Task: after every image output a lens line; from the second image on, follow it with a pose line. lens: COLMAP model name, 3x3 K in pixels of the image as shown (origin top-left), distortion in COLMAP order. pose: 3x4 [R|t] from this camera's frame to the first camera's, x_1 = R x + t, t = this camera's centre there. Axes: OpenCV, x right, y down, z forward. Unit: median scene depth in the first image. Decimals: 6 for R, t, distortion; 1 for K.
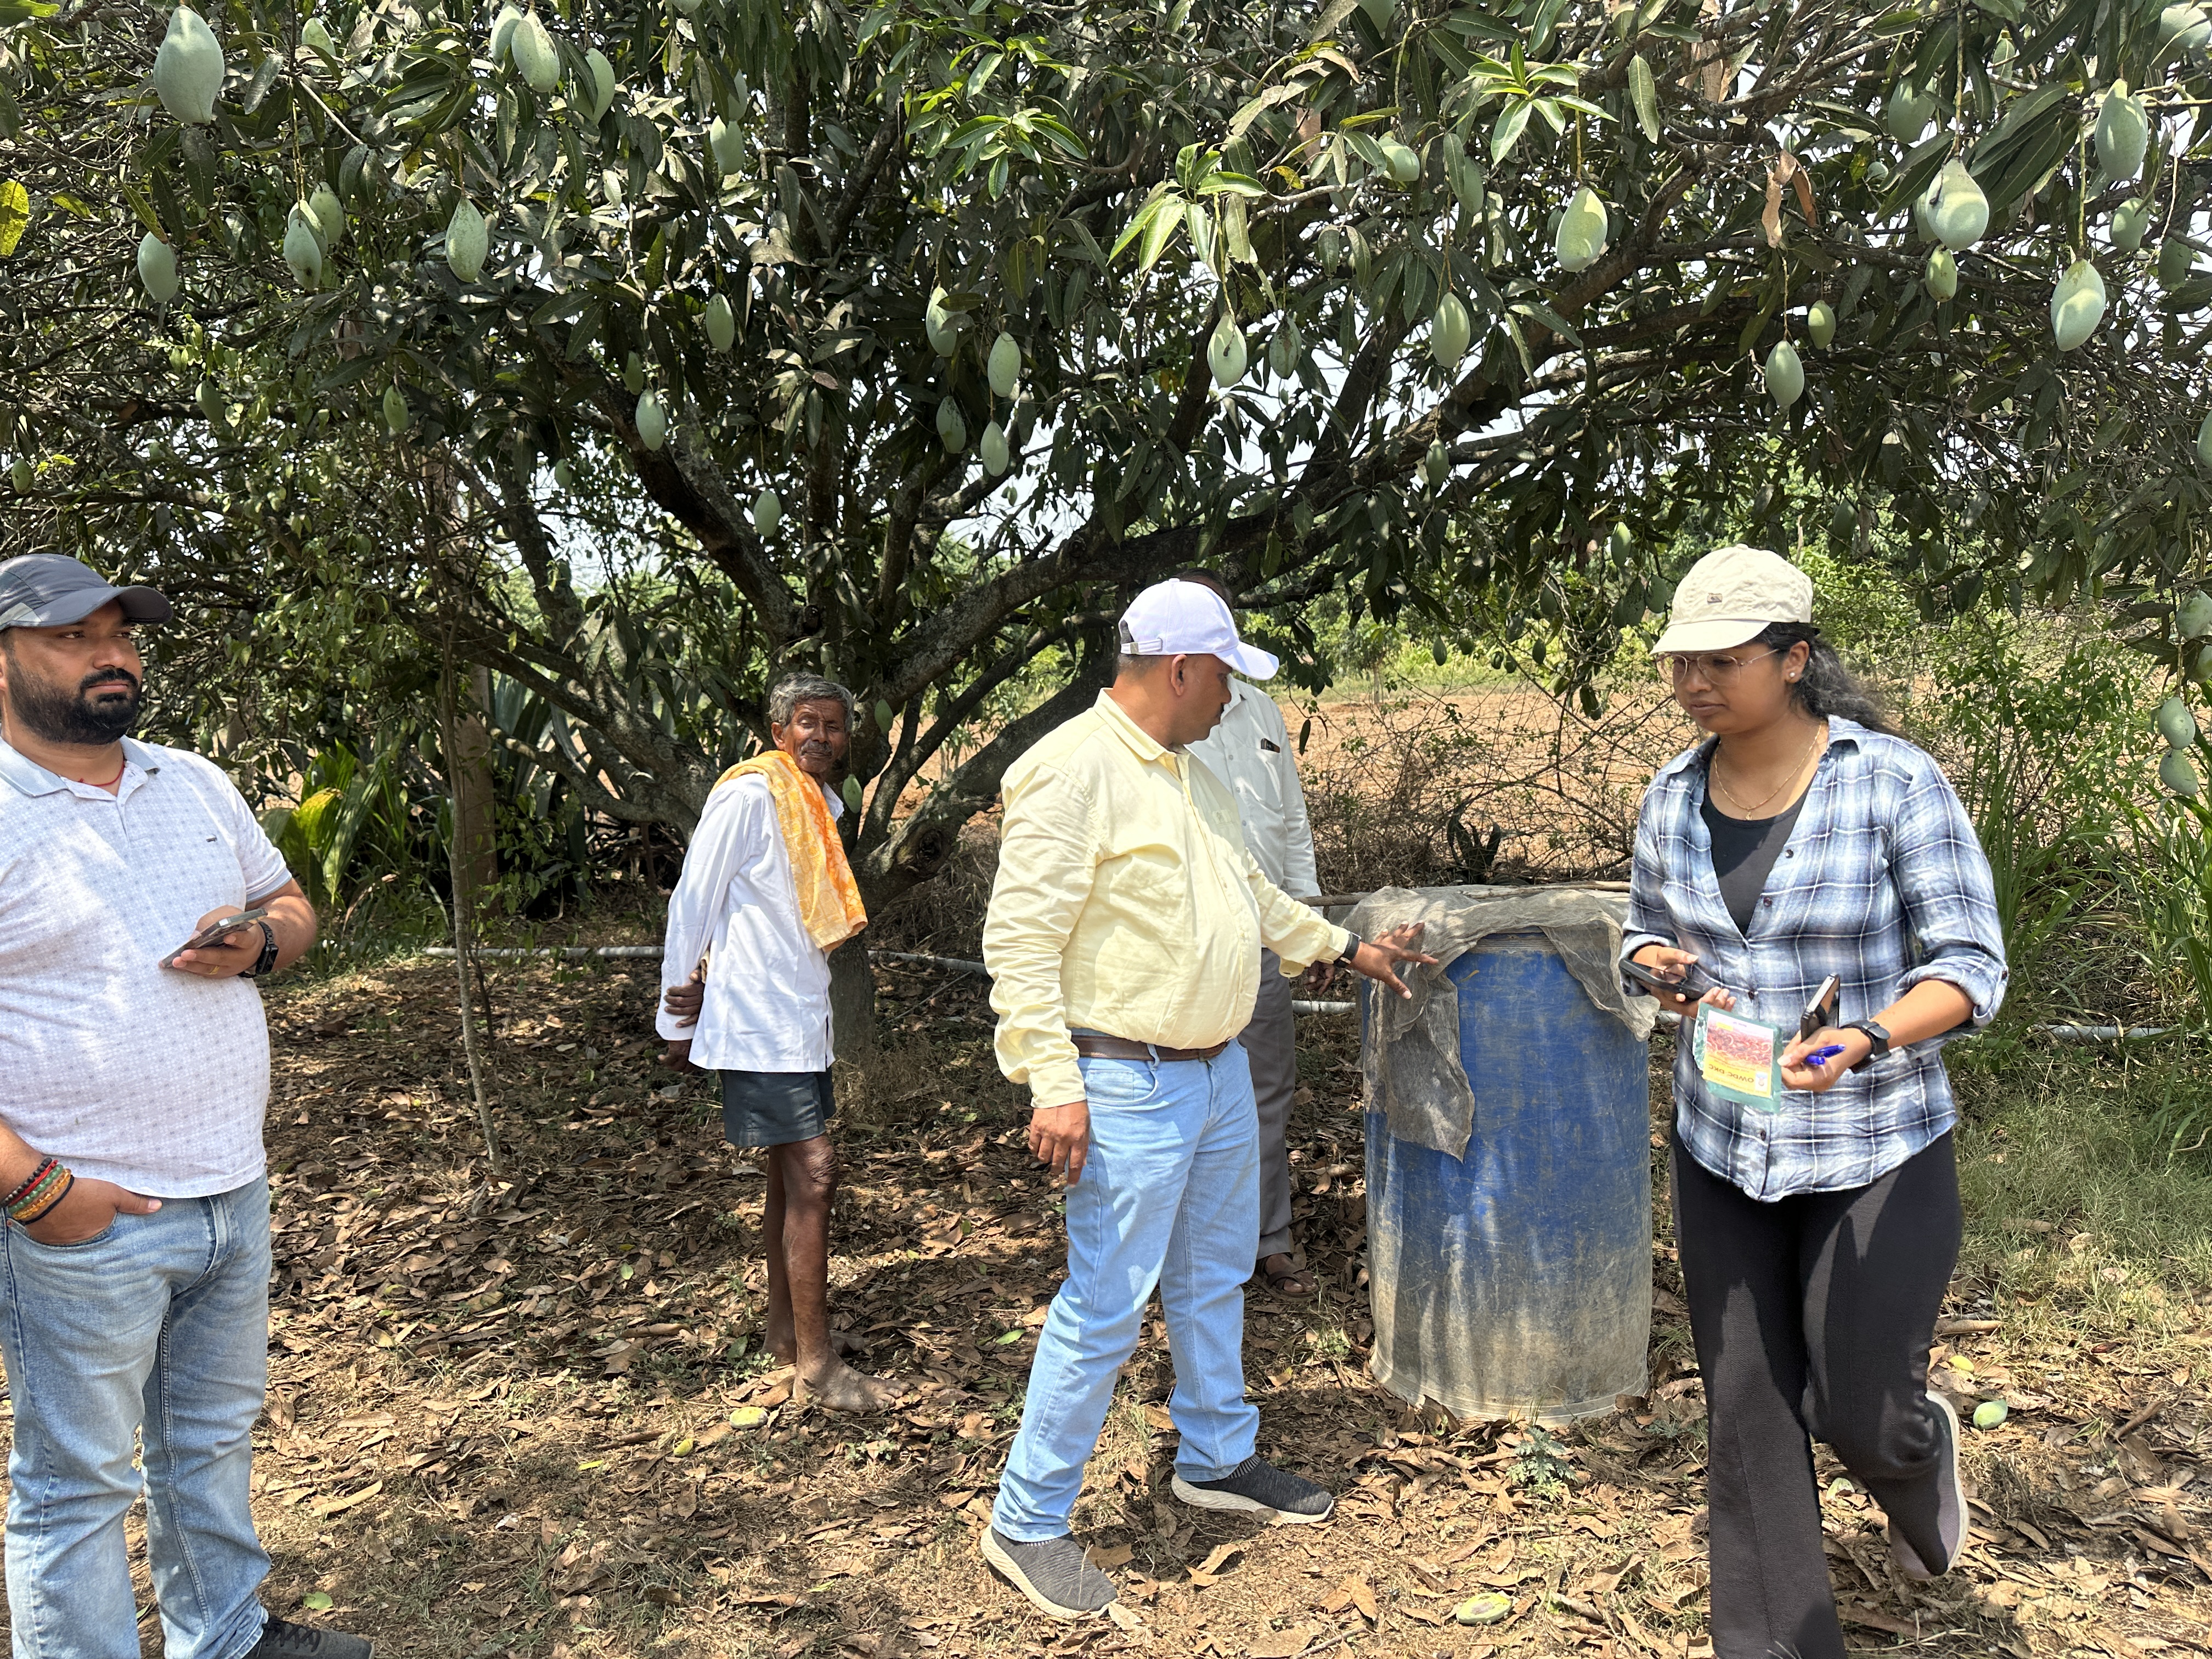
lens RADIAL K [[1565.0, 0, 1106.0], [0, 1565.0, 829.5], [0, 0, 1]] dist [0.035236, -0.032043]
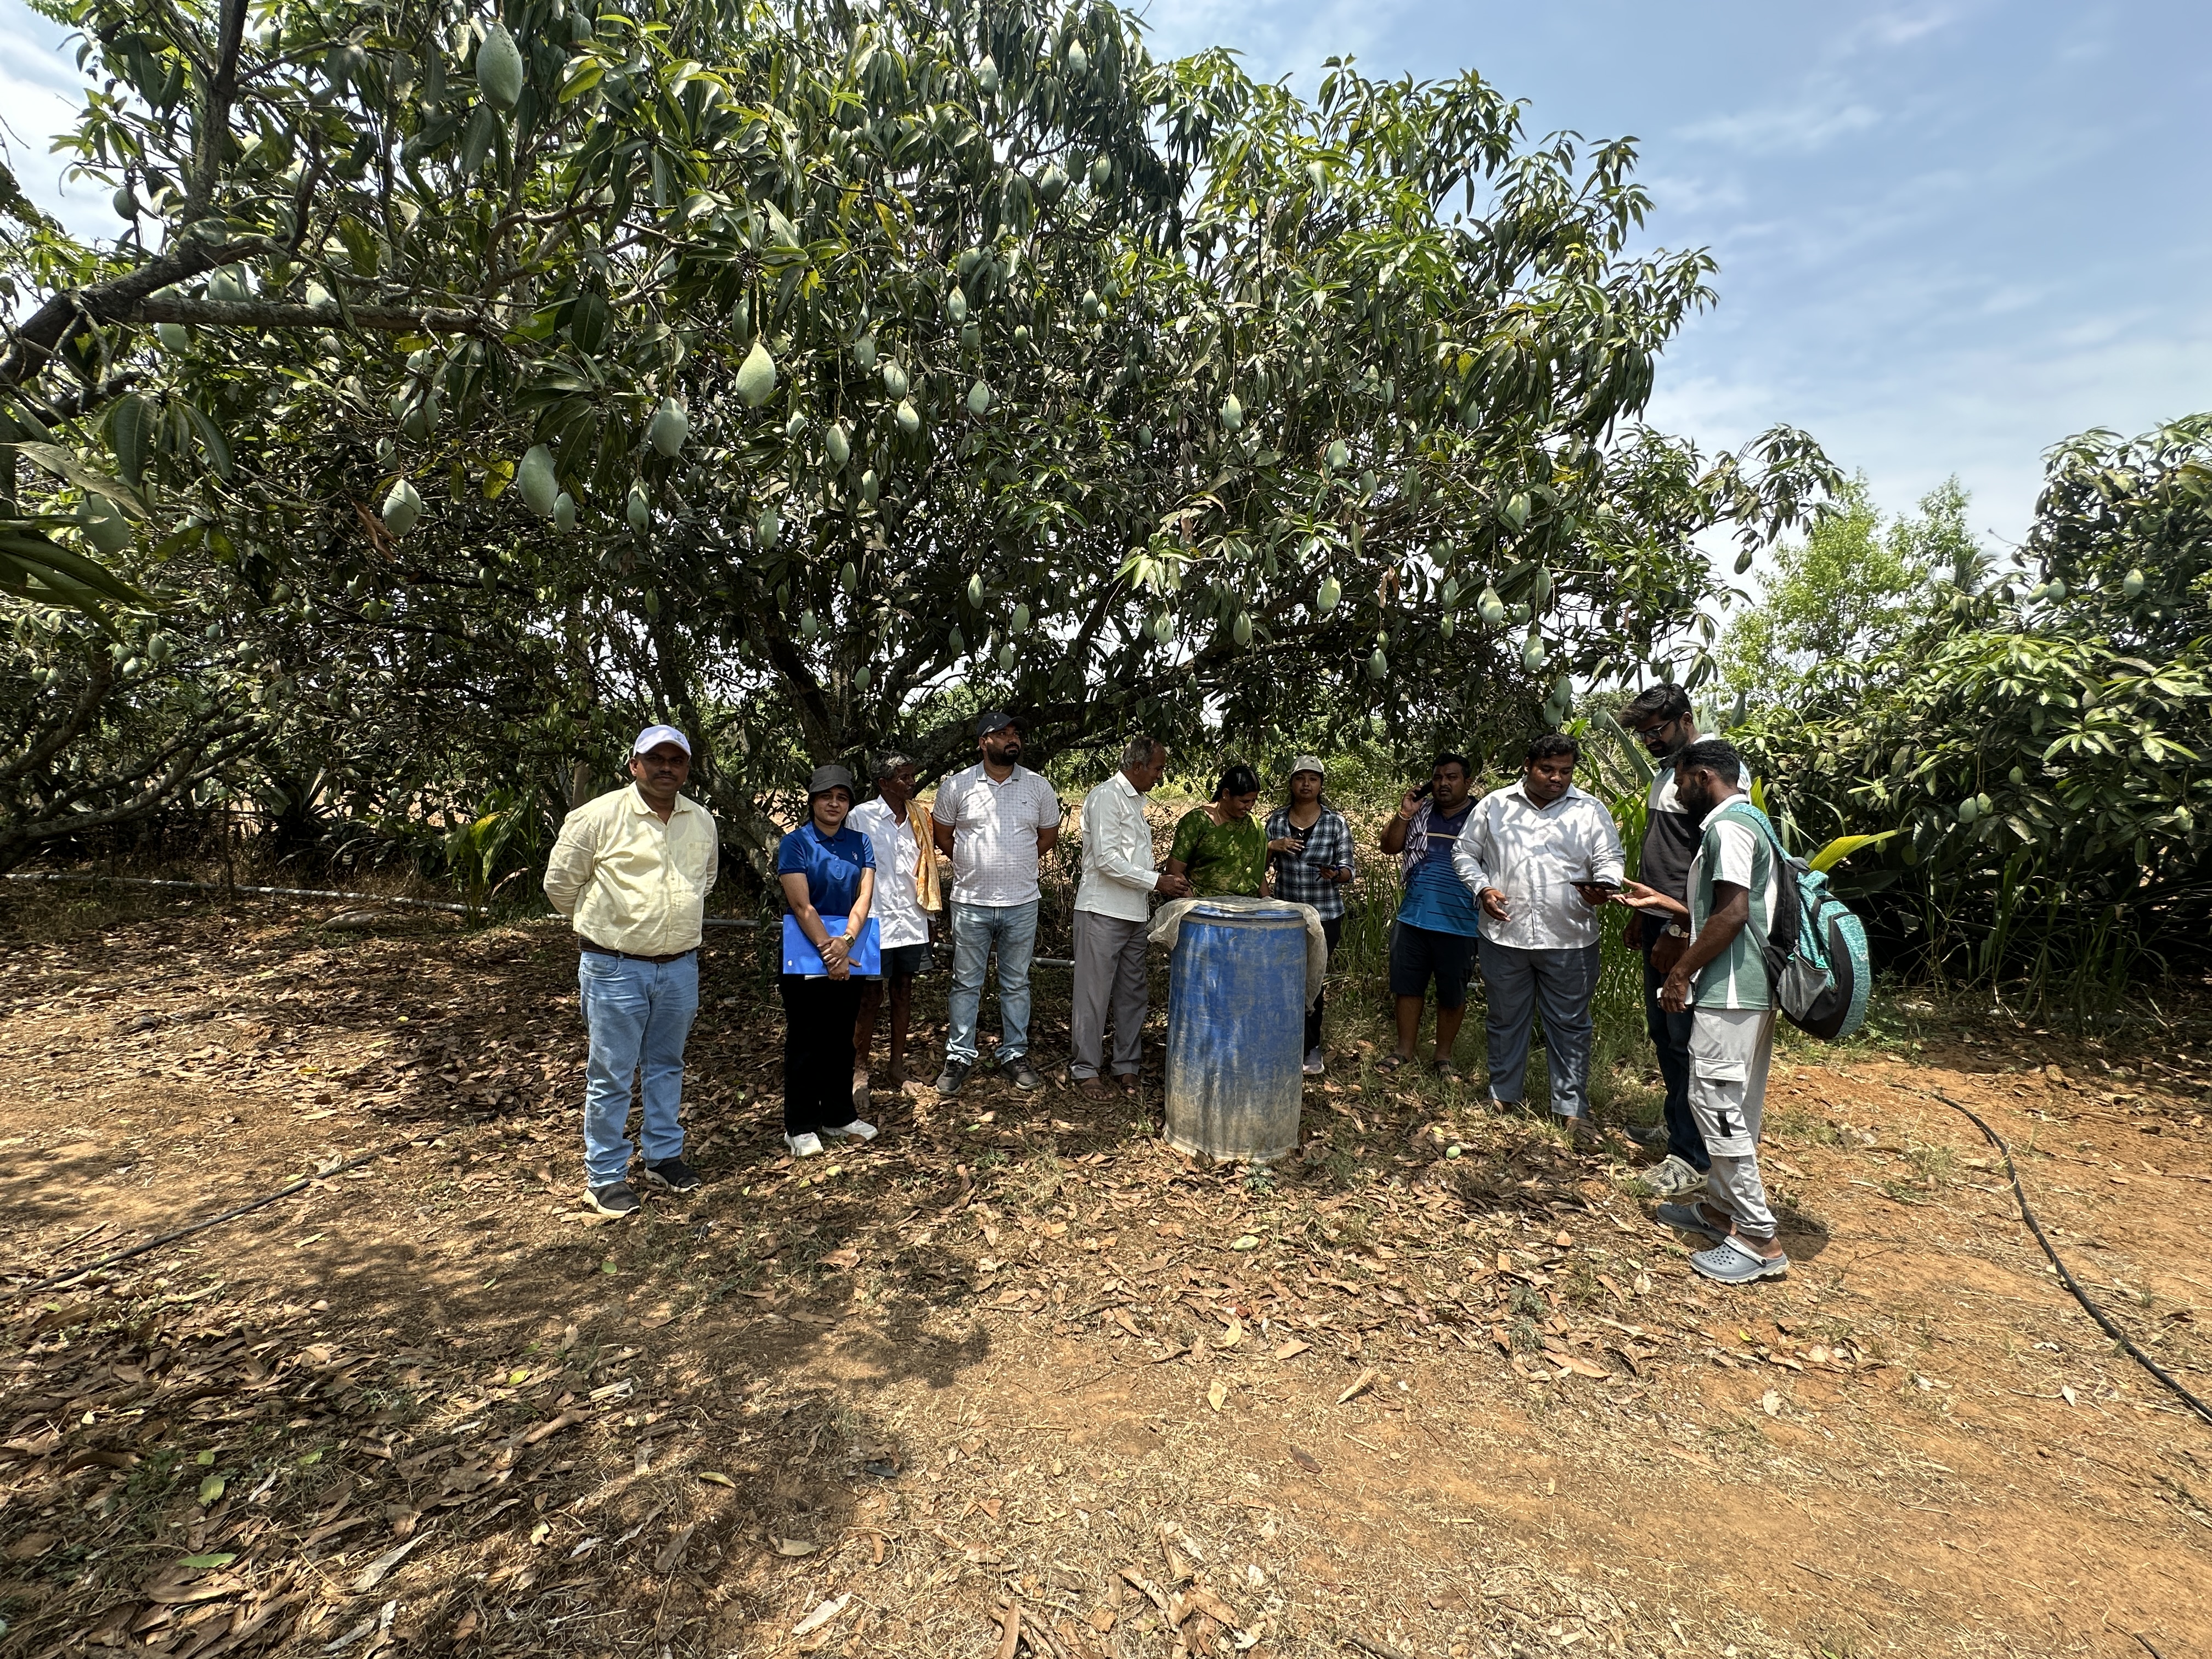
lens RADIAL K [[879.7, 0, 1106.0], [0, 879.7, 829.5], [0, 0, 1]] dist [-0.000087, -0.000036]
pose [[0.977640, 0.060971, 0.201251, -0.165585], [-0.051321, 0.997284, -0.052831, 0.019584], [-0.203925, 0.041321, 0.978114, -0.089879]]
